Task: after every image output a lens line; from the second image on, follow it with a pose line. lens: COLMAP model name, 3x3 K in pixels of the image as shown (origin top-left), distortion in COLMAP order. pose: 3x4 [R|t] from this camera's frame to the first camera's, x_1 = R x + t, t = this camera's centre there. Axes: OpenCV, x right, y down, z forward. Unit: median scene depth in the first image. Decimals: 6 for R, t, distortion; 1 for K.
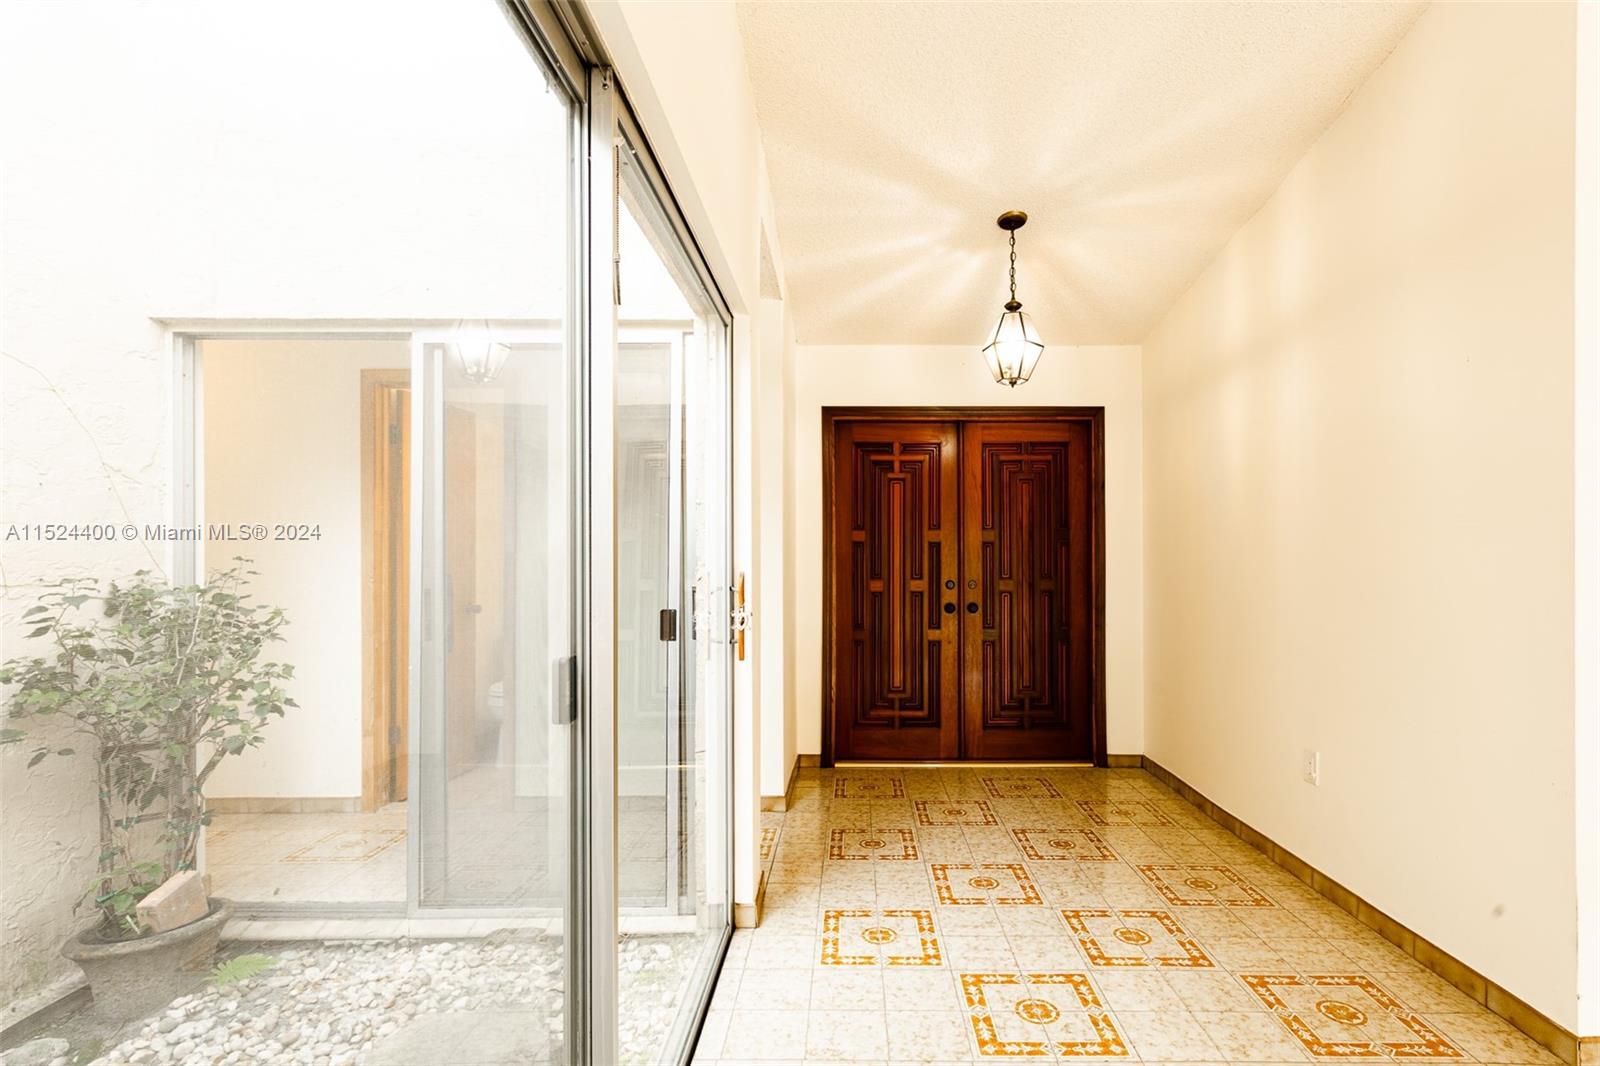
lens RADIAL K [[784.4, 0, 806.1], [0, 784.4, 562.9], [0, 0, 1]] dist [-0.000633, 0.000168]
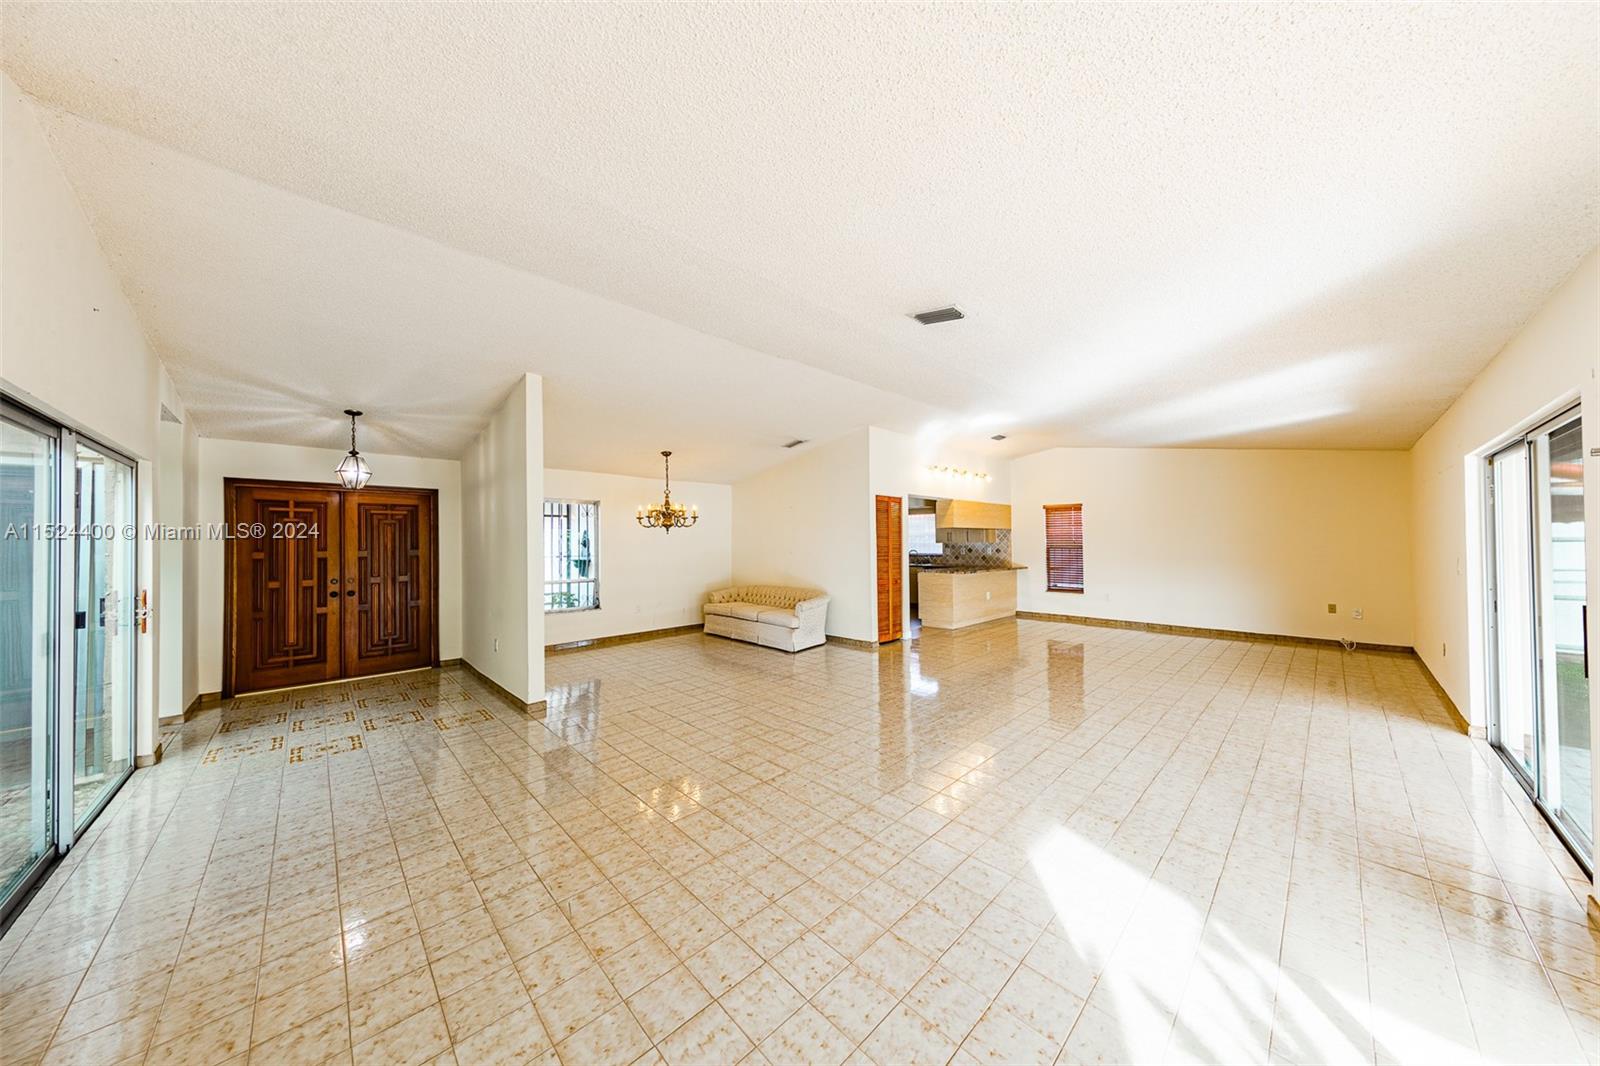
lens RADIAL K [[513.4, 0, 813.6], [0, 513.4, 540.6], [0, 0, 1]] dist [0.006540, -0.000076]
pose [[0.670202, 0.001697, 0.742177, 0.042827], [0.008873, 0.999908, -0.010299, -0.044770], [-0.742126, 0.013488, 0.670125, -0.620216]]
